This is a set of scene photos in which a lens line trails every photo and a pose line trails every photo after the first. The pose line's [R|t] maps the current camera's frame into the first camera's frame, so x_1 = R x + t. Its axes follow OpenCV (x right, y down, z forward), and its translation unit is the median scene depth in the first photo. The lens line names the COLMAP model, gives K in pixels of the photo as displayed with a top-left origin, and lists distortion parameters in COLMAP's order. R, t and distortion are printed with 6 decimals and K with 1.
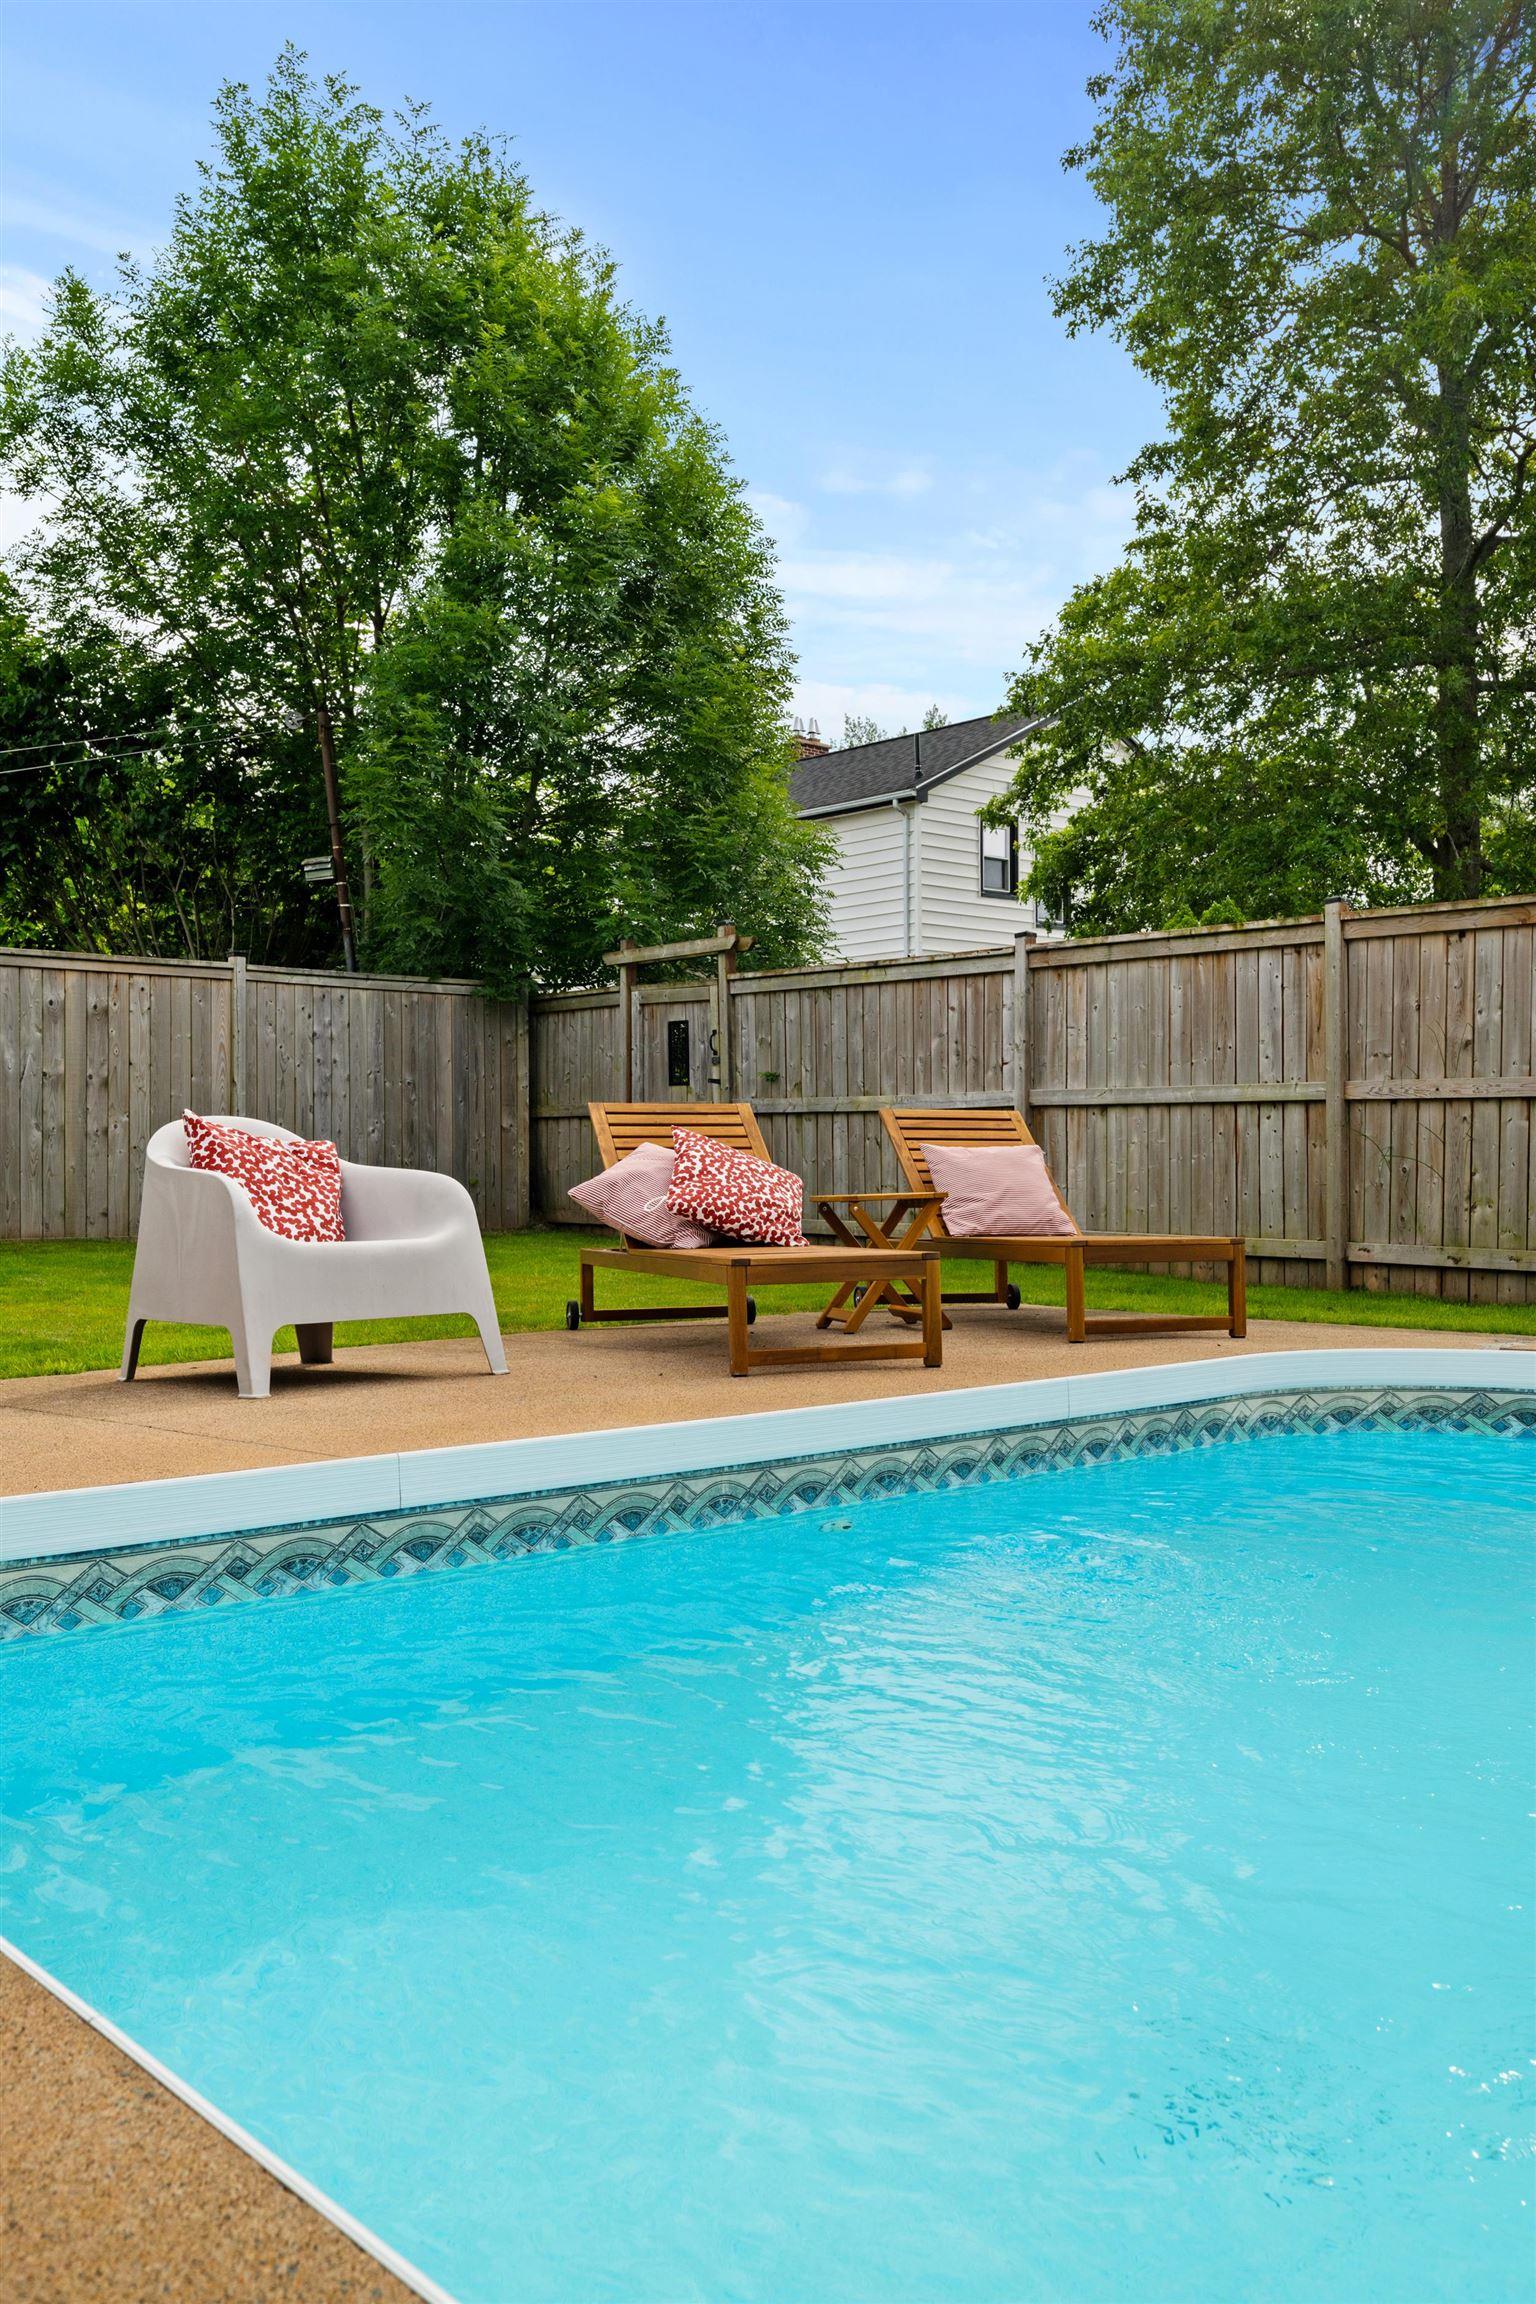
lens RADIAL K [[1939.4, 0, 772.1], [0, 1939.4, 1161.9], [0, 0, 1]] dist [0.001860, 0.000478]
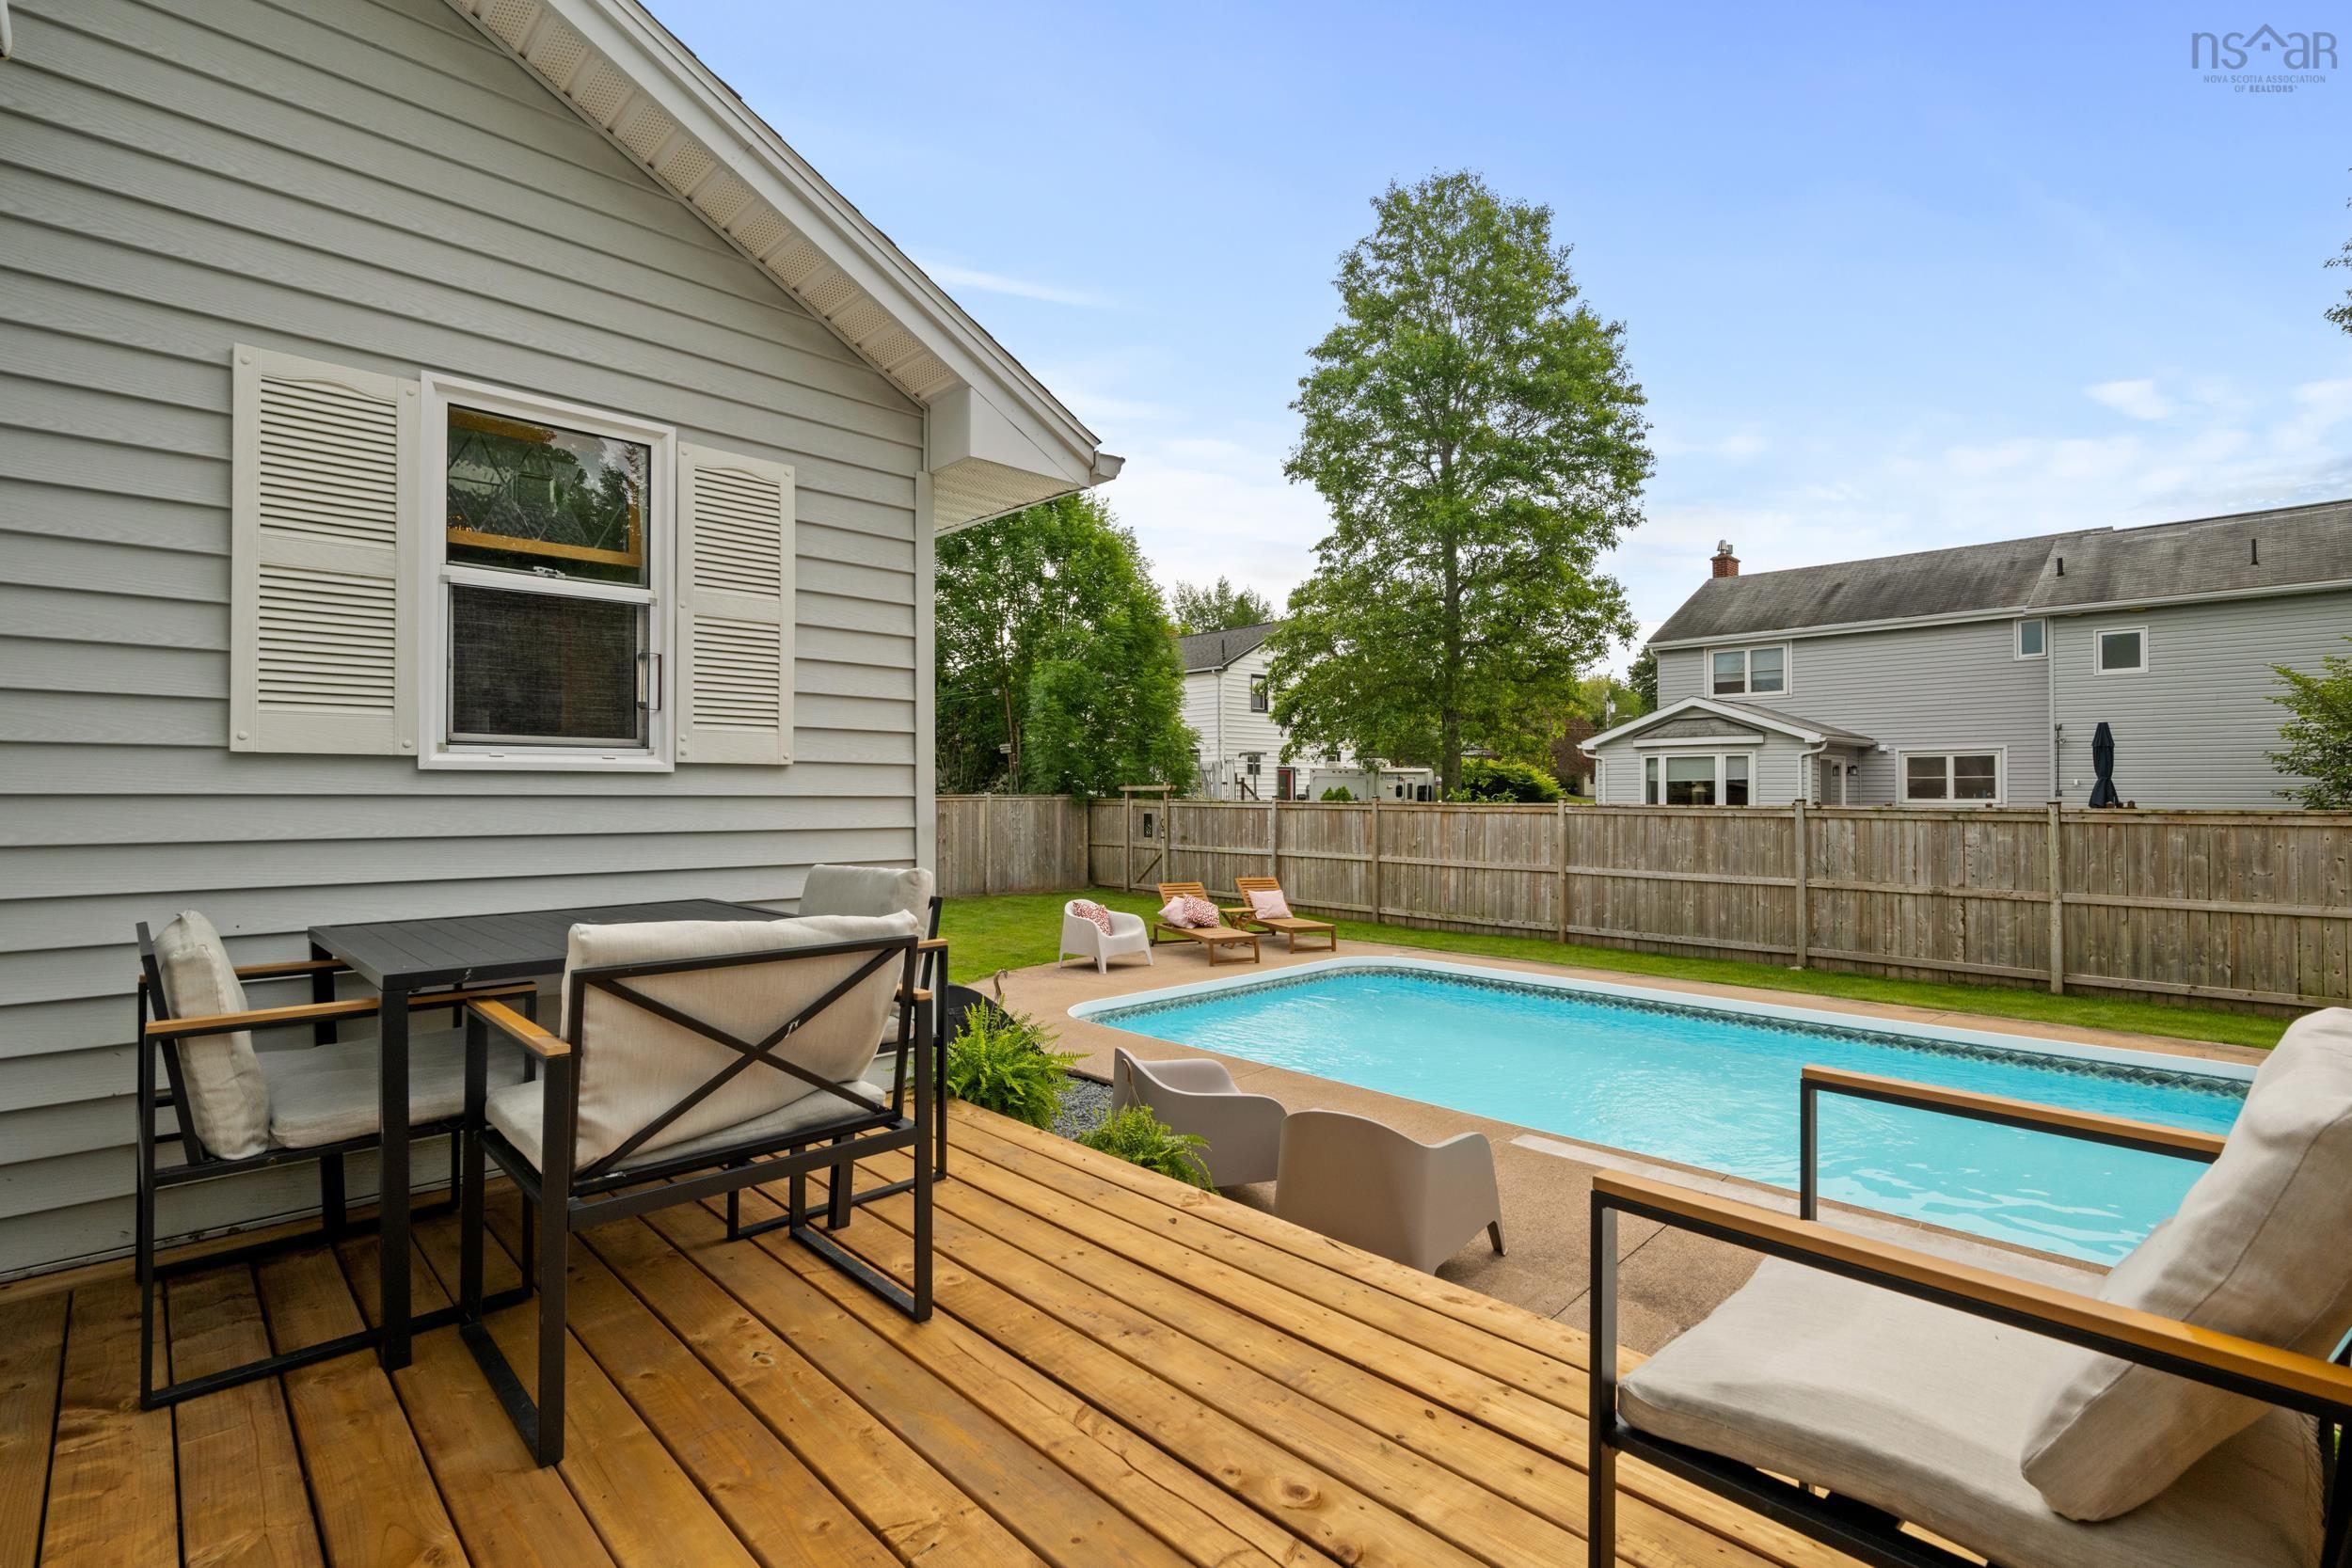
lens RADIAL K [[1059.6, 0, 1180.4], [0, 1059.6, 789.2], [0, 0, 1]] dist [0.001796, -0.000798]
pose [[0.998855, 0.001536, 0.047824, -0.077089], [-0.001266, 0.999983, -0.005670, -0.102729], [-0.047832, 0.005603, 0.998840, -0.509725]]
